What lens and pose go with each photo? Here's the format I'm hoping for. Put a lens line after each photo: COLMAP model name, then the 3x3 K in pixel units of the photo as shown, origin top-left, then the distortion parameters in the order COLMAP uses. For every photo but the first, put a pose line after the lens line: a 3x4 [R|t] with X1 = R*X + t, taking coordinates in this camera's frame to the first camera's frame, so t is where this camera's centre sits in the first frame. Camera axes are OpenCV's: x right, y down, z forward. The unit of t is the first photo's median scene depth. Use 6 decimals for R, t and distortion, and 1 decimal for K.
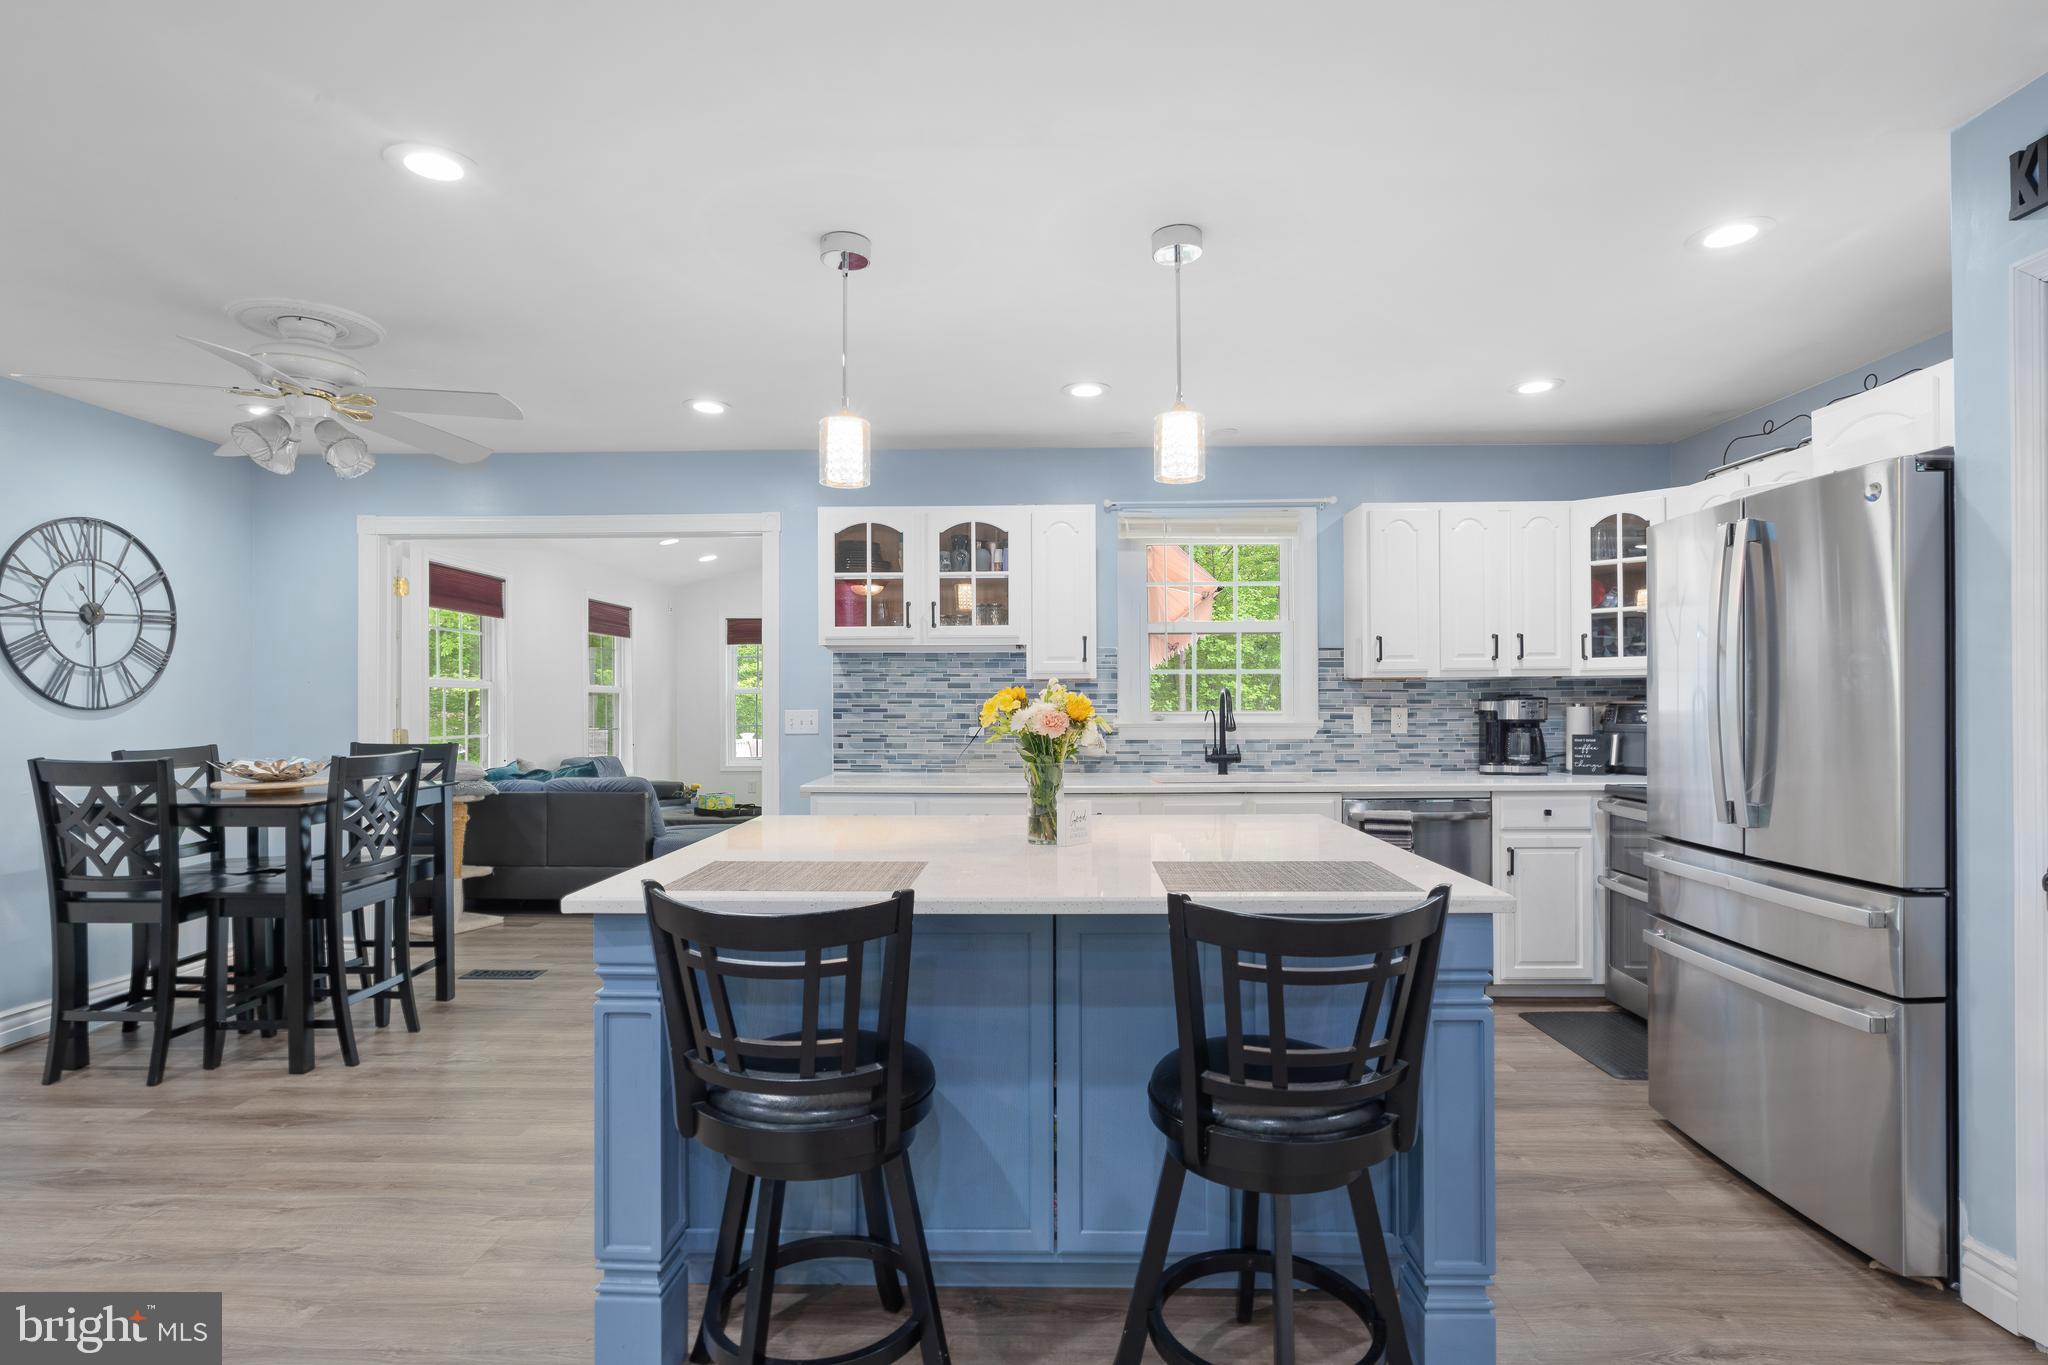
lens RADIAL K [[1019.8, 0, 1023.5], [0, 1019.8, 701.1], [0, 0, 1]] dist [-0.007288, 0.006091]
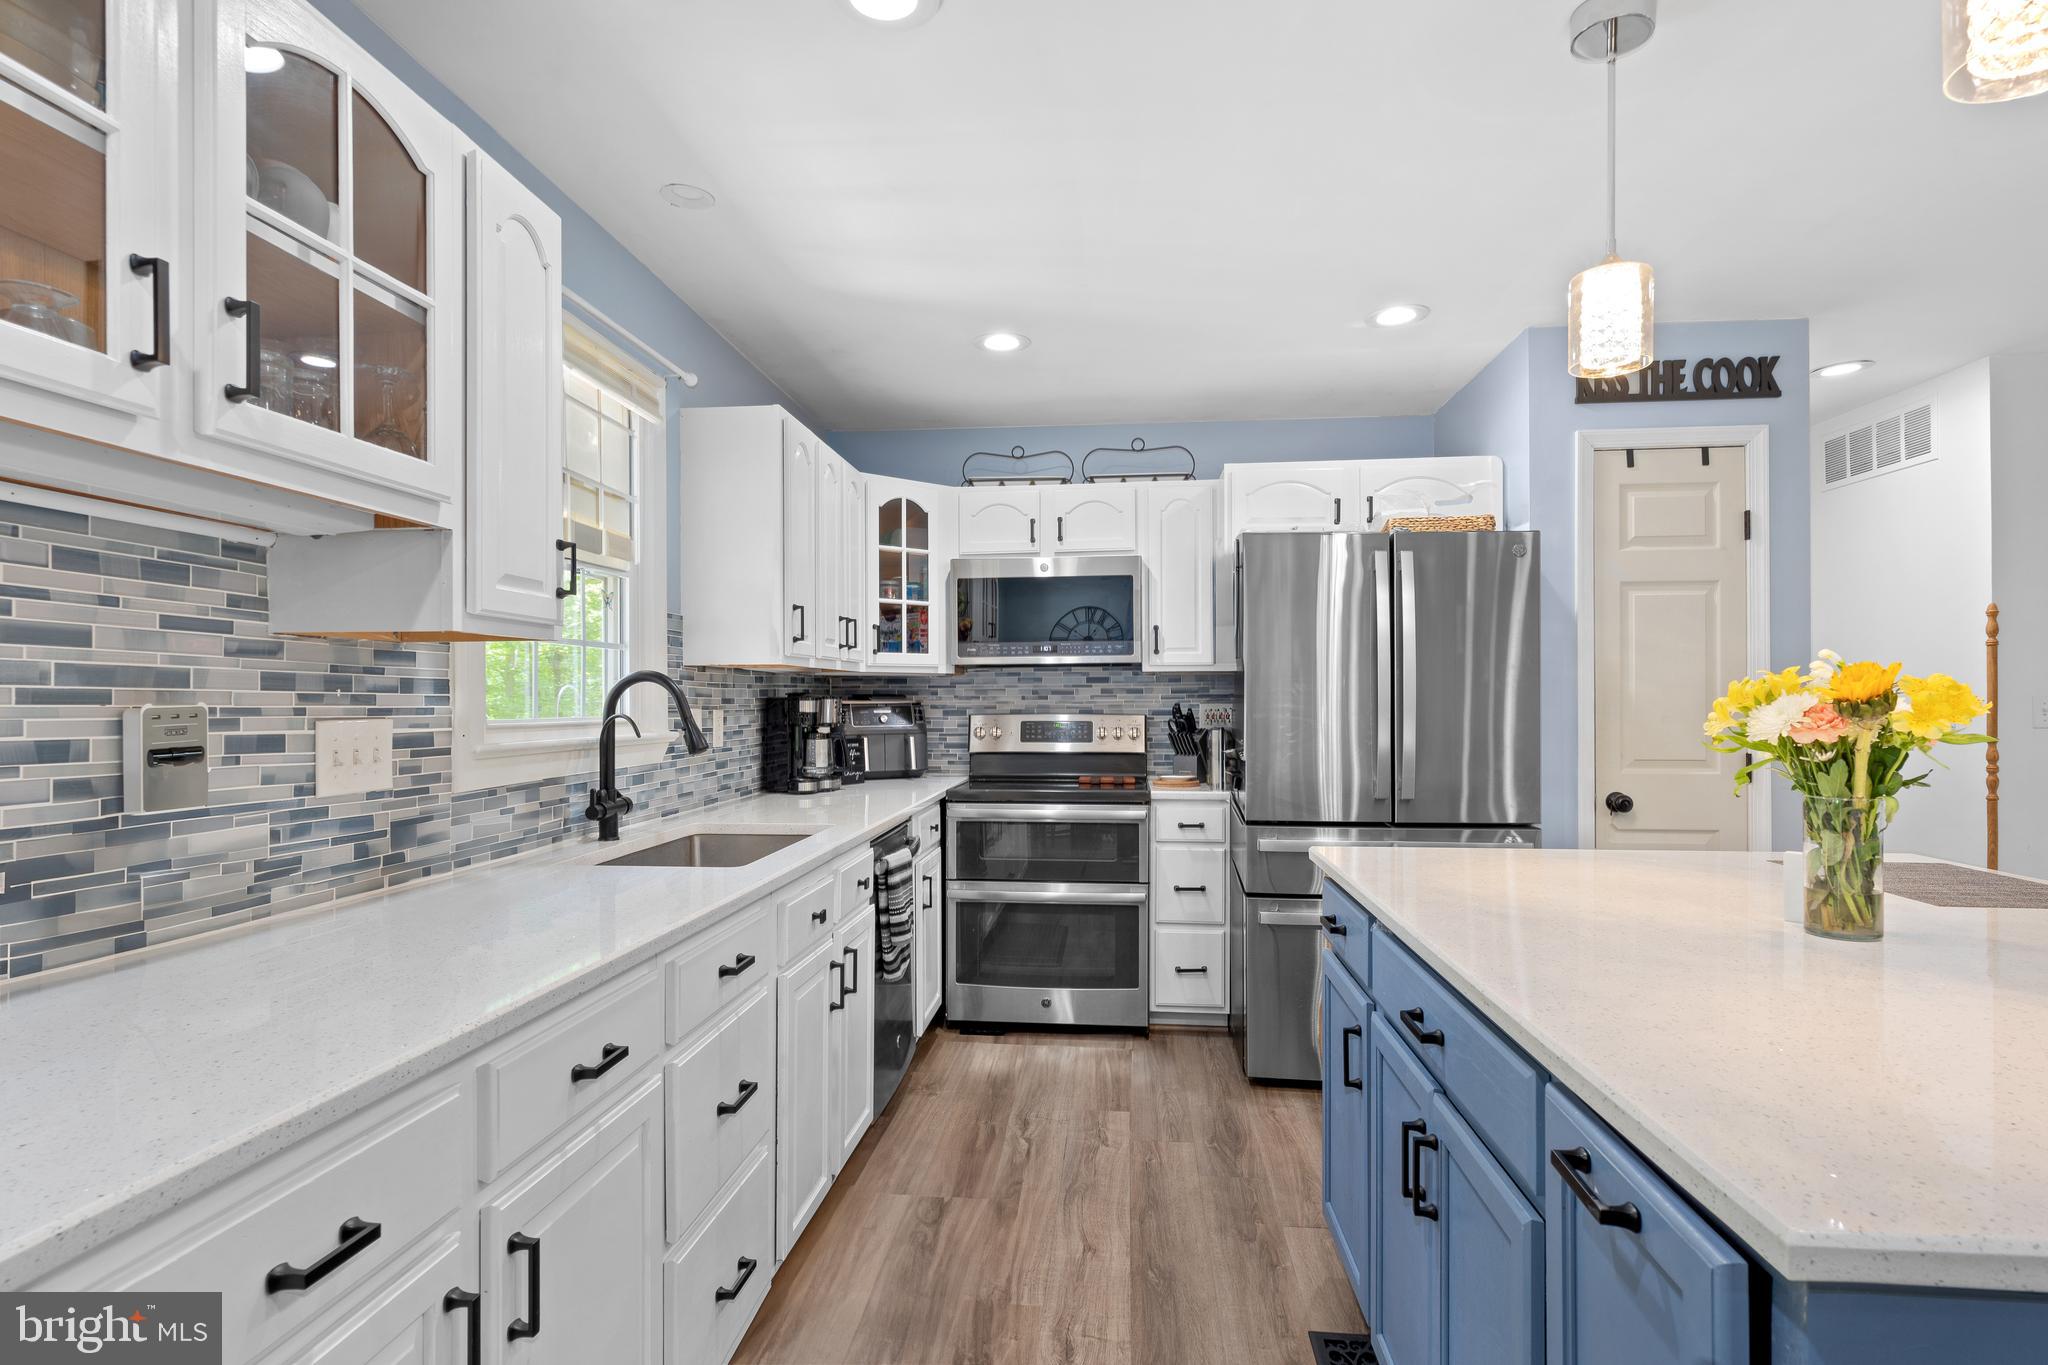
lens RADIAL K [[1019.8, 0, 1022.5], [0, 1019.8, 705.2], [0, 0, 1]] dist [-0.007288, 0.006091]
pose [[0.075085, -0.001291, 0.997176, -0.325402], [0.003947, 0.999992, 0.000998, 0.003741], [-0.997169, 0.003861, 0.075089, 0.782011]]
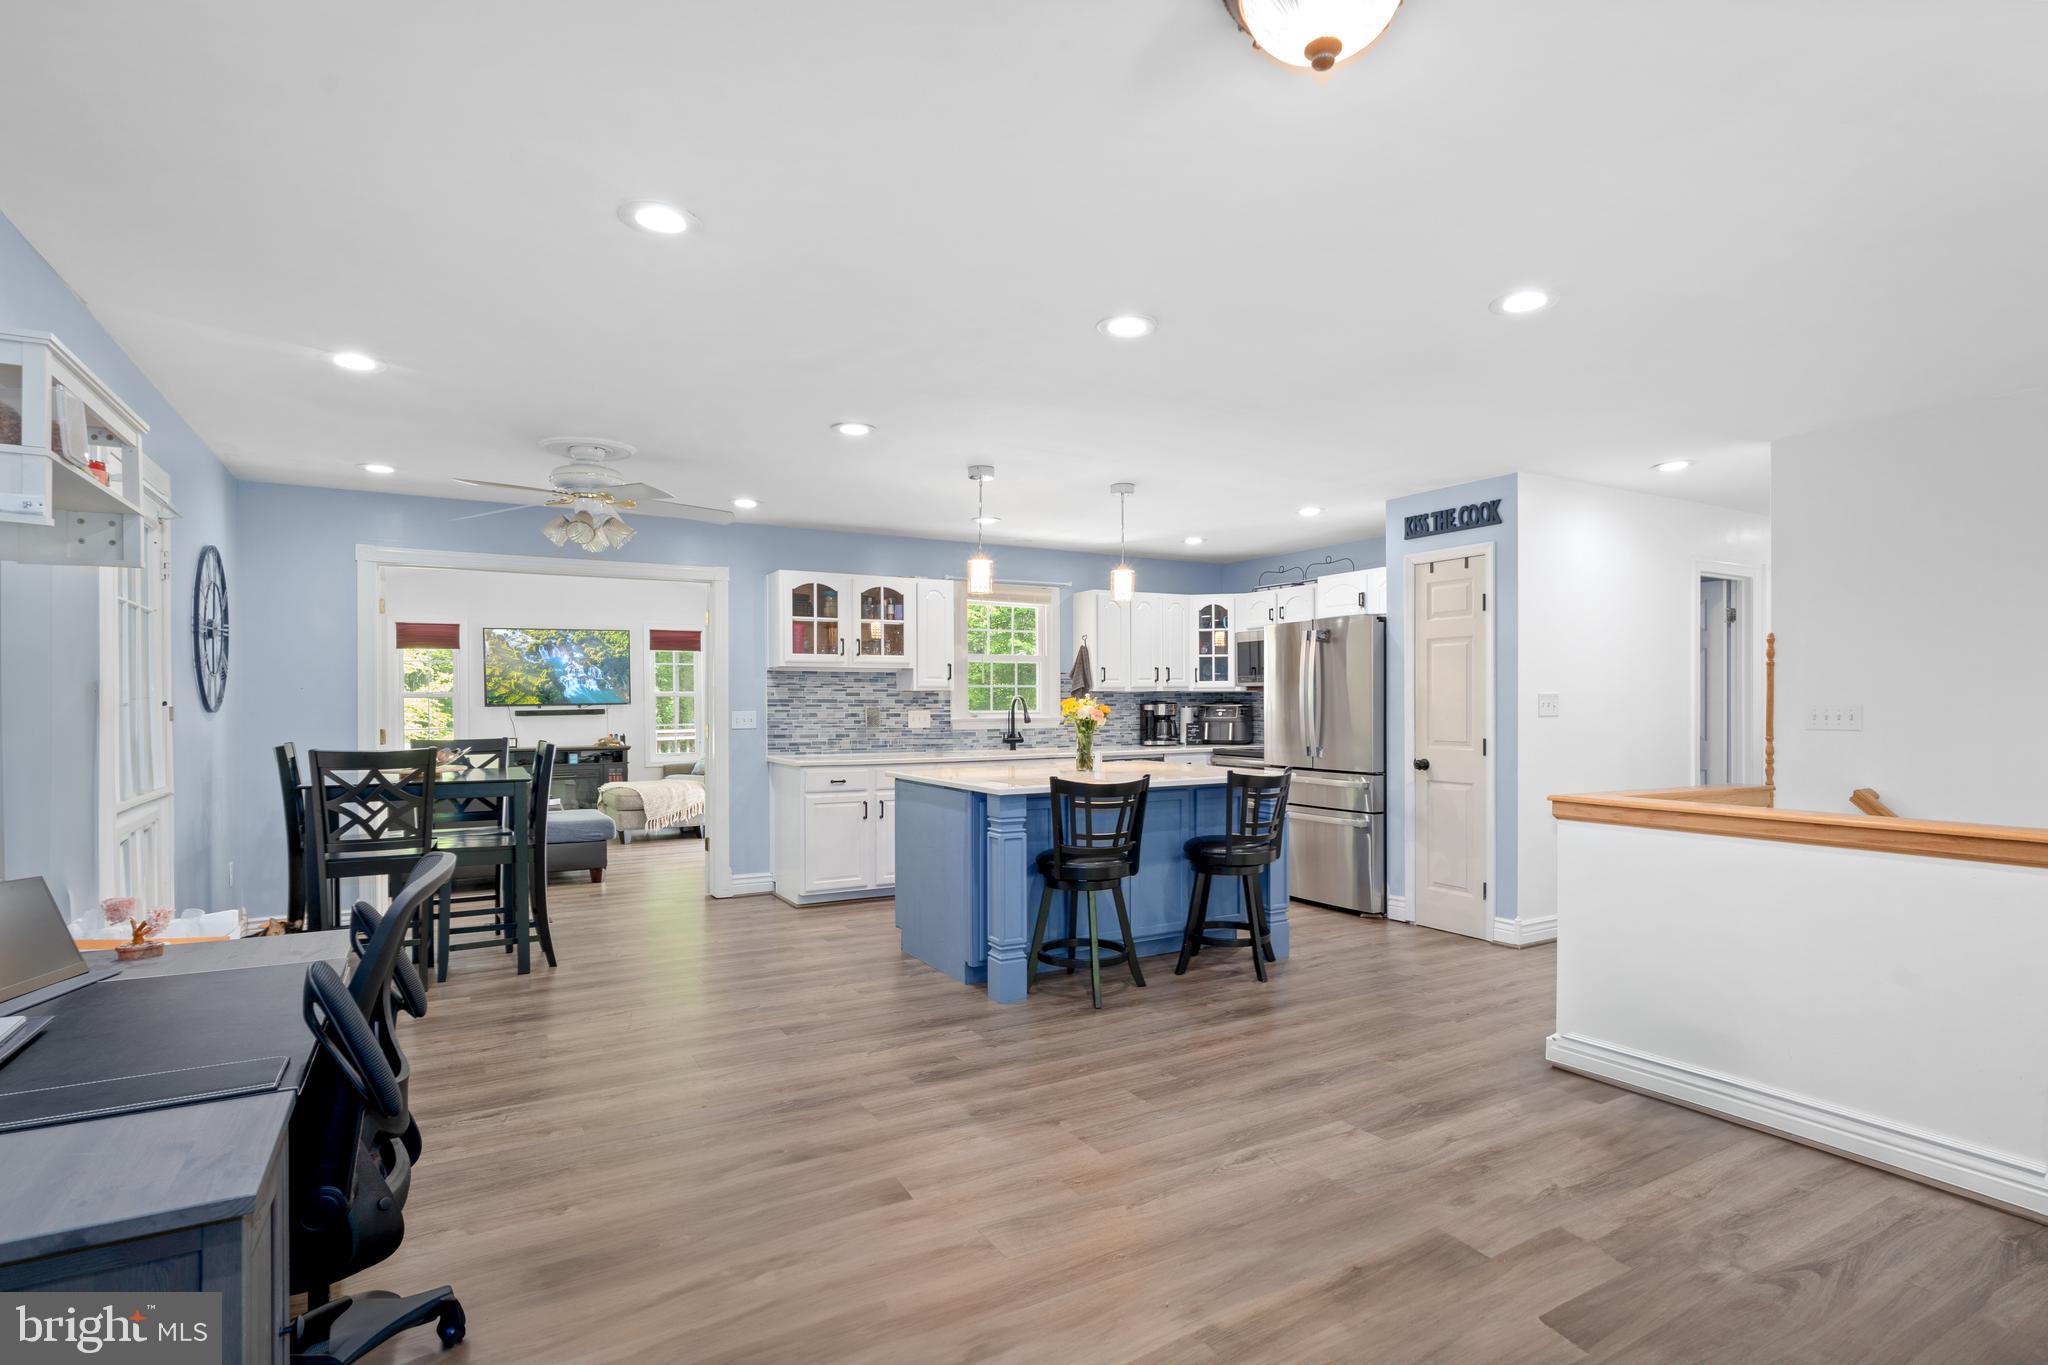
lens RADIAL K [[1019.8, 0, 1035.1], [0, 1019.8, 714.5], [0, 0, 1]] dist [-0.007288, 0.006091]
pose [[0.851442, -0.005062, 0.524425, -0.651286], [0.000395, 0.999959, 0.009011, 0.000799], [-0.524449, -0.007466, 0.851409, -0.412616]]
